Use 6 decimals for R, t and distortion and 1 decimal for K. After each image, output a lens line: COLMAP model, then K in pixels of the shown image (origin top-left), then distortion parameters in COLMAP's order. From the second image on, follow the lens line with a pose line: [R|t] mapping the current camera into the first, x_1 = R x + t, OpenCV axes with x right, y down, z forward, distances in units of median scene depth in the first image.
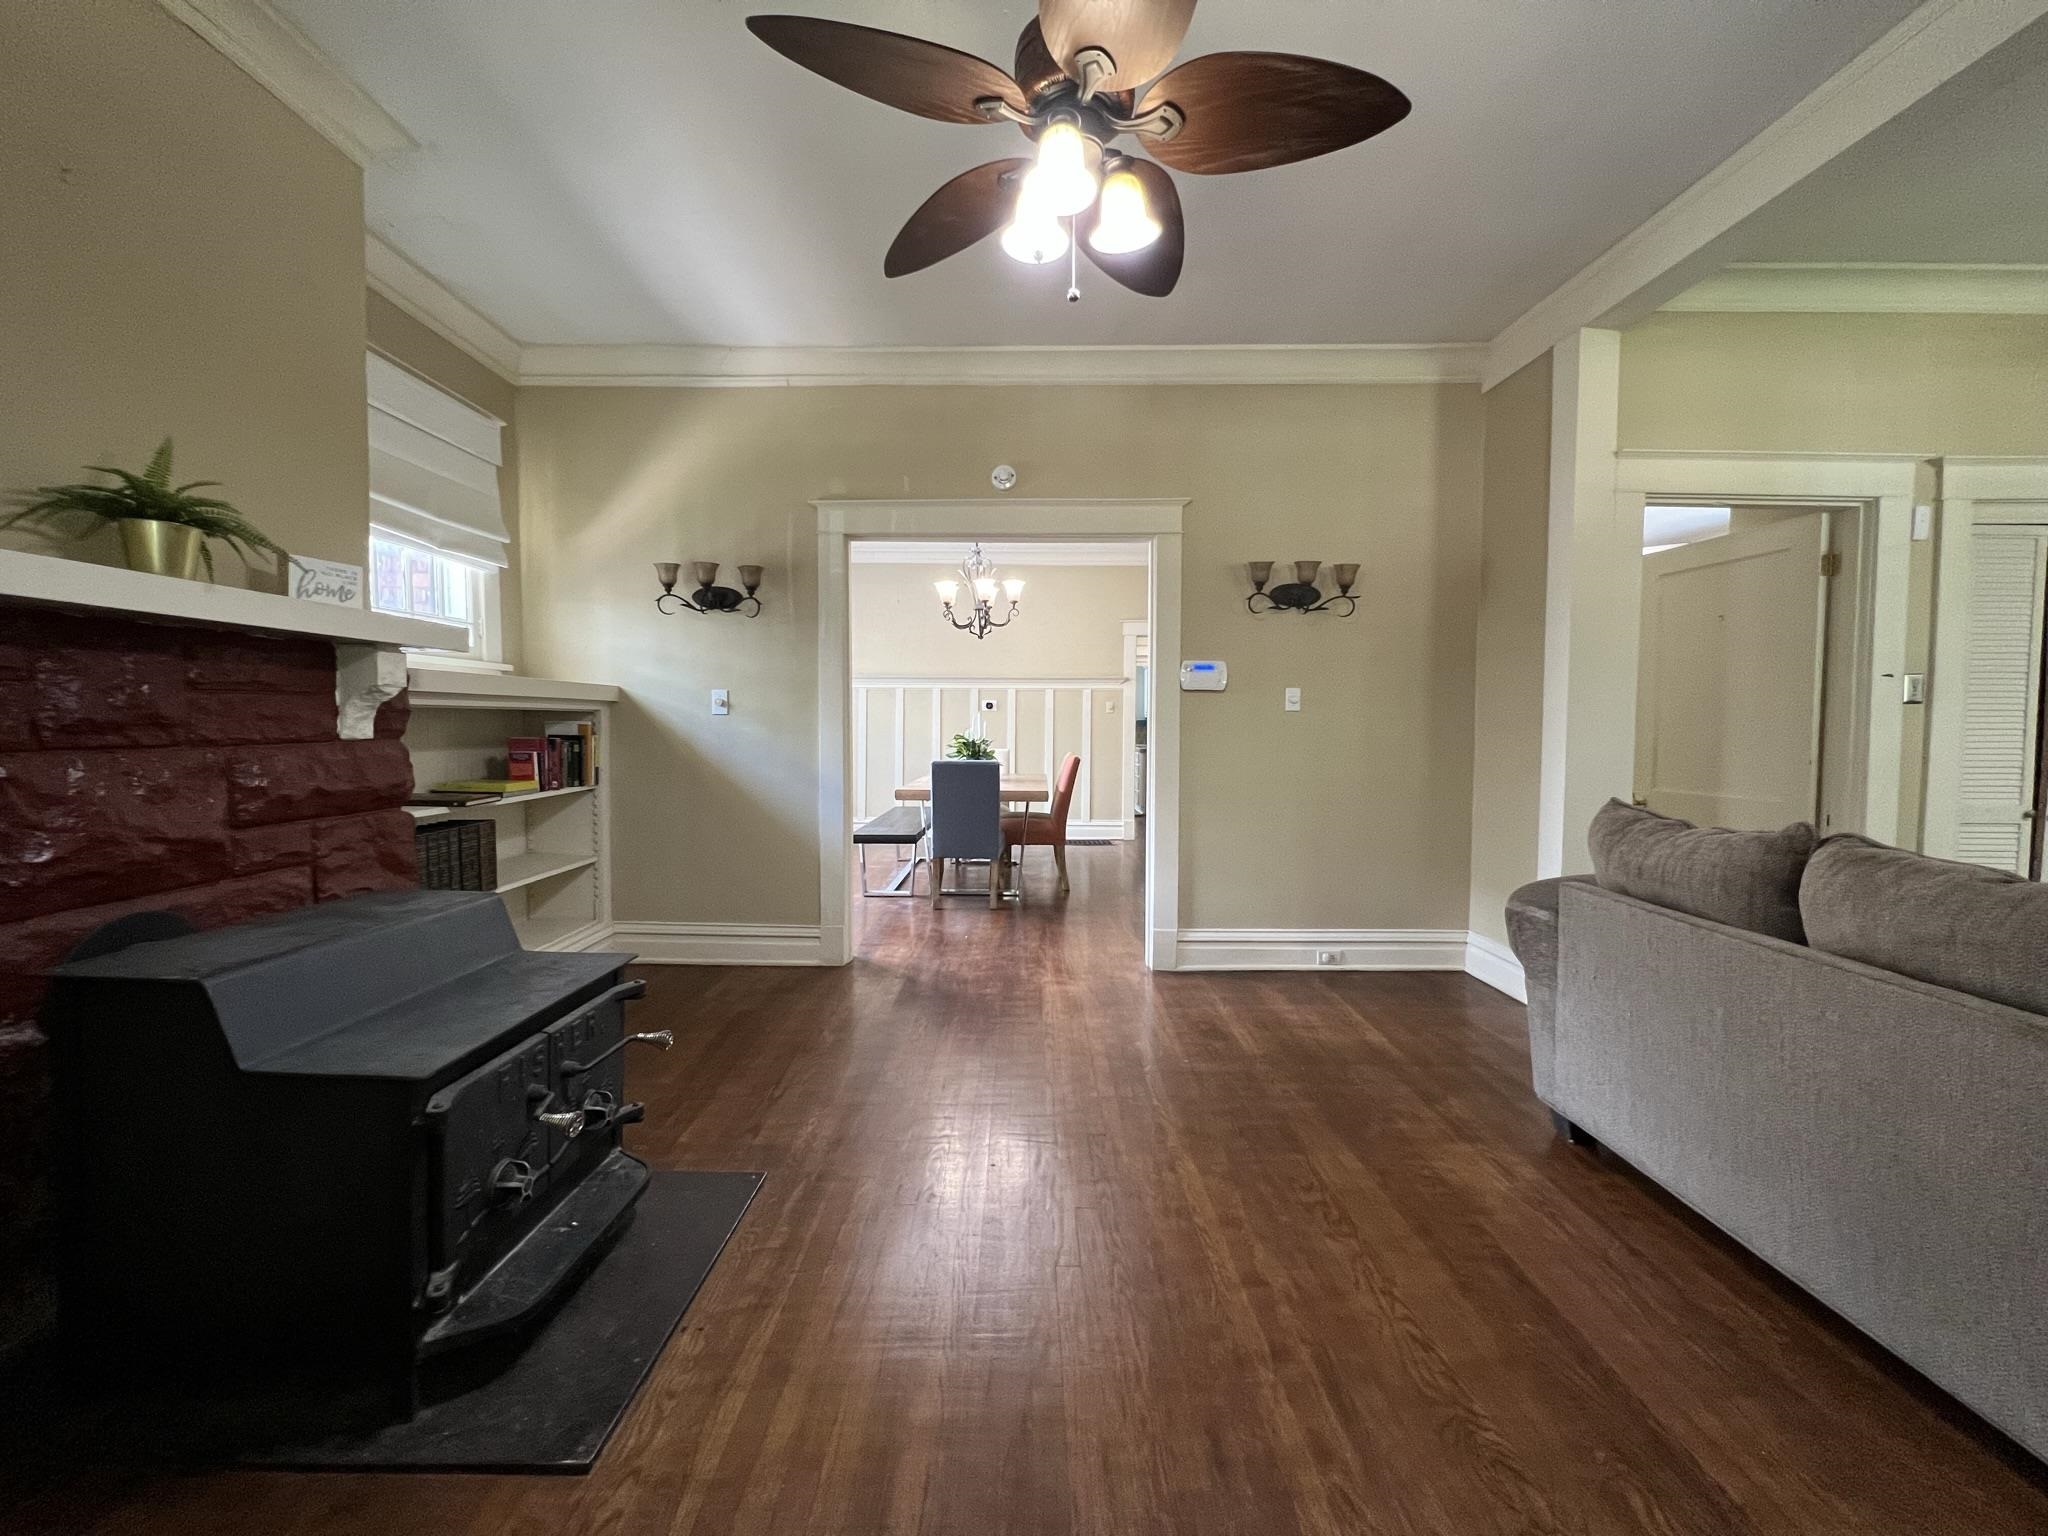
lens RADIAL K [[831.3, 0, 1026.5], [0, 831.3, 773.7], [0, 0, 1]] dist [-0.001848, 0.000887]
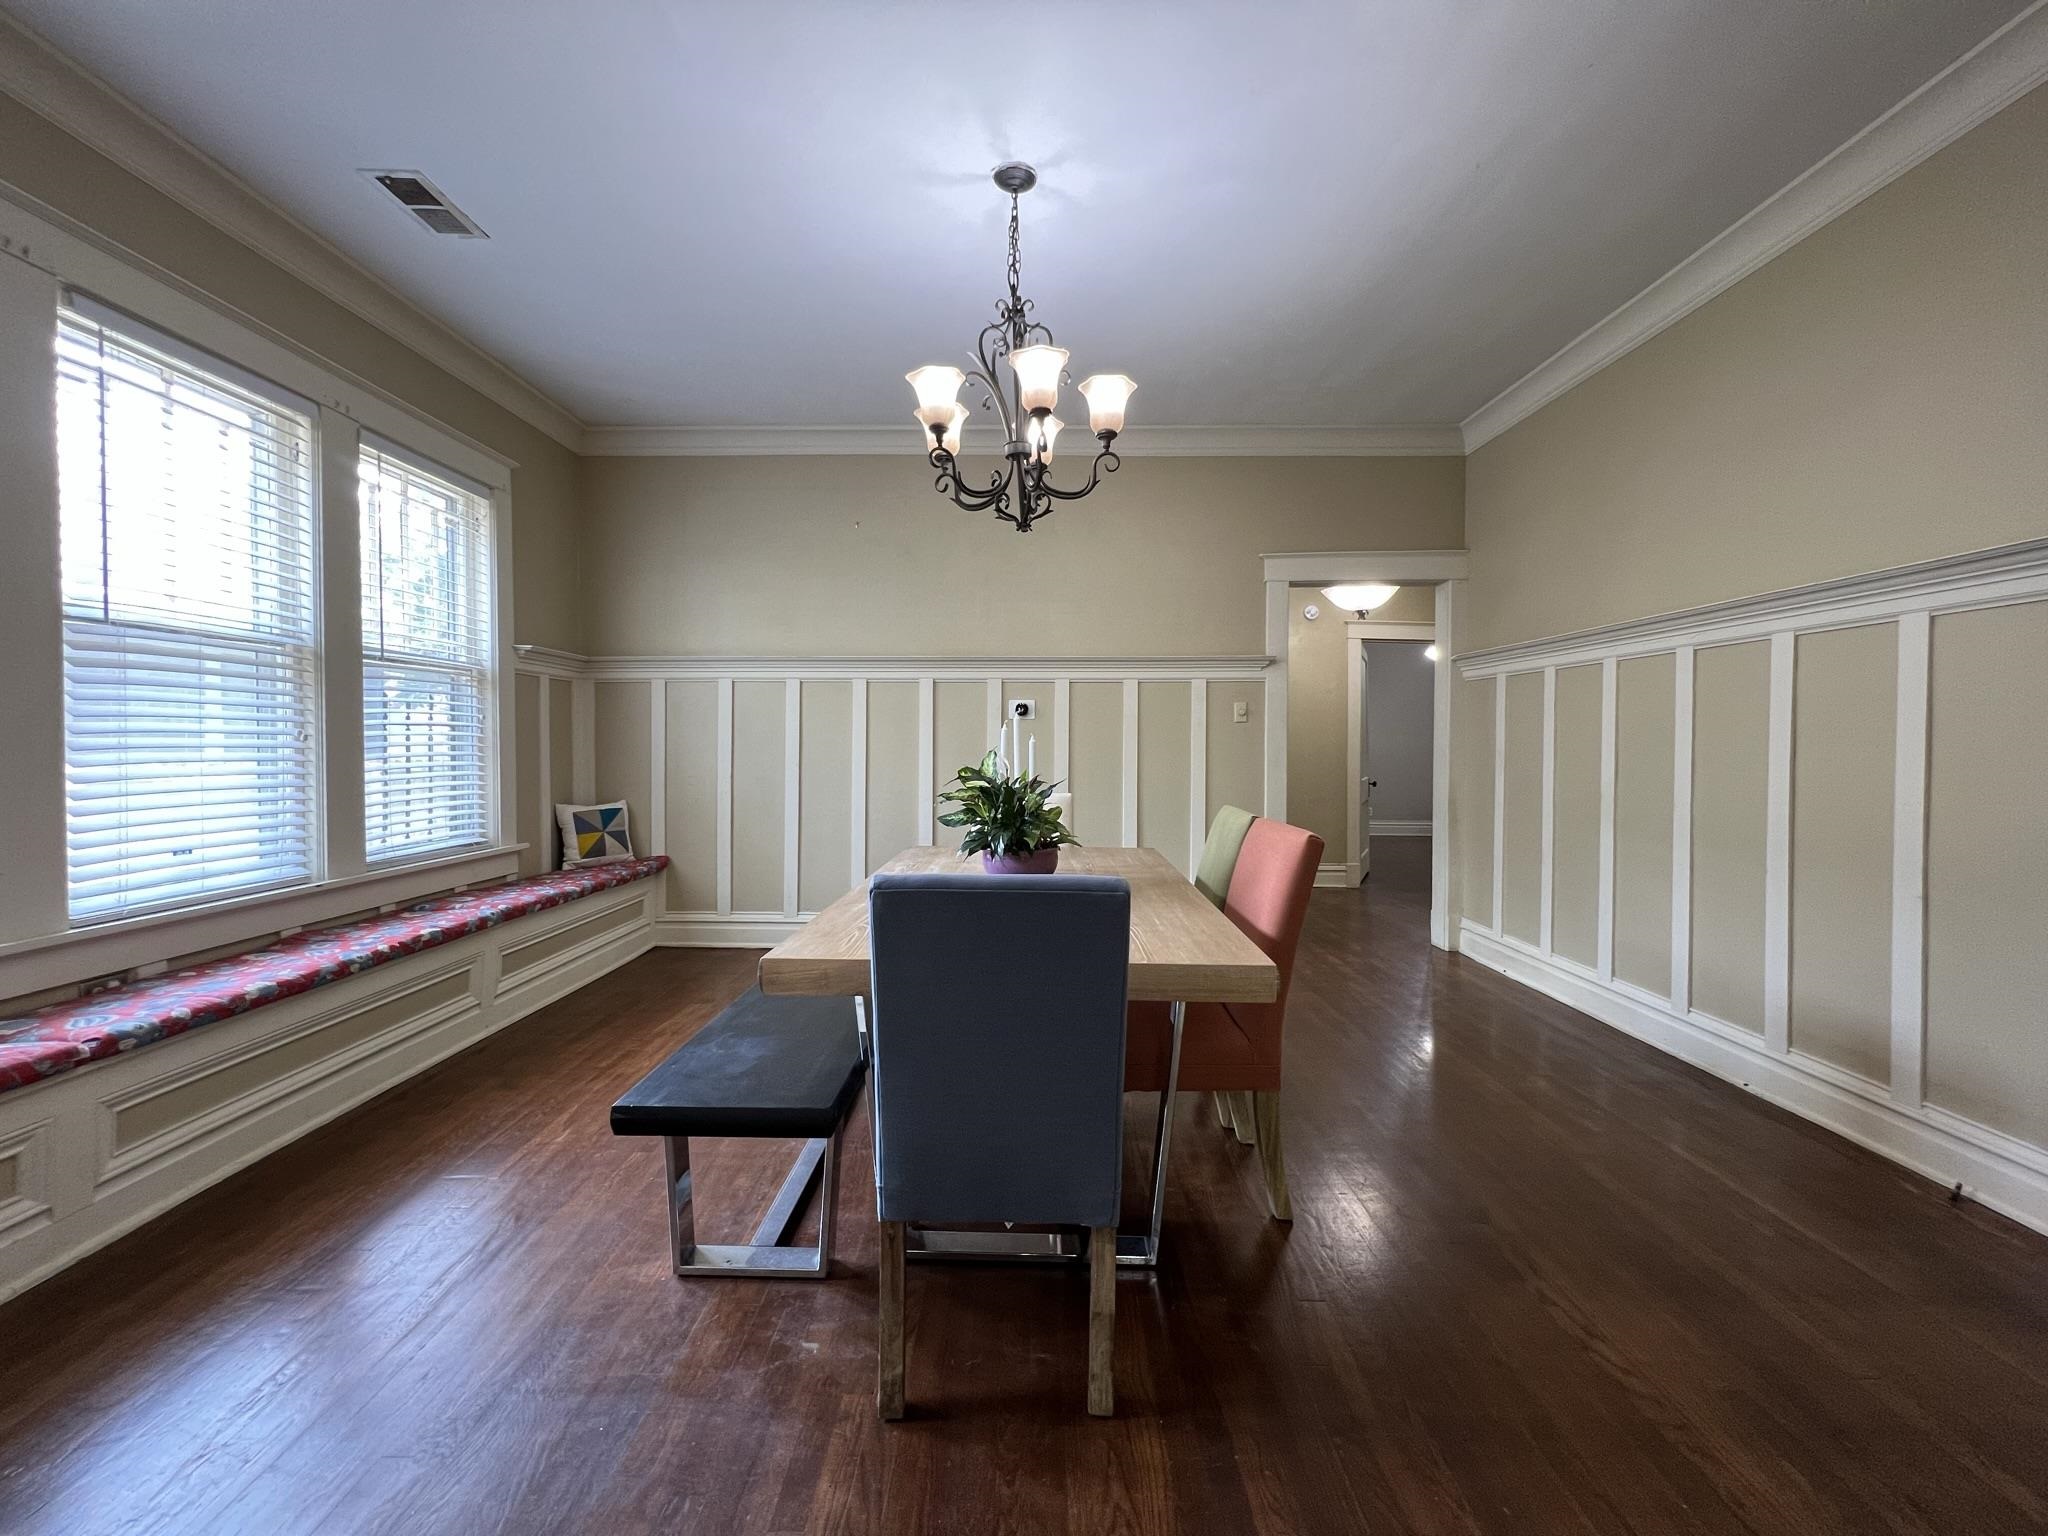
lens RADIAL K [[831.3, 0, 1021.9], [0, 831.3, 759.0], [0, 0, 1]] dist [-0.001848, 0.000887]
pose [[0.999943, -0.003242, -0.010190, -0.052478], [0.002787, 0.999014, -0.044311, -0.033290], [0.010323, 0.044281, 0.998966, 0.604393]]
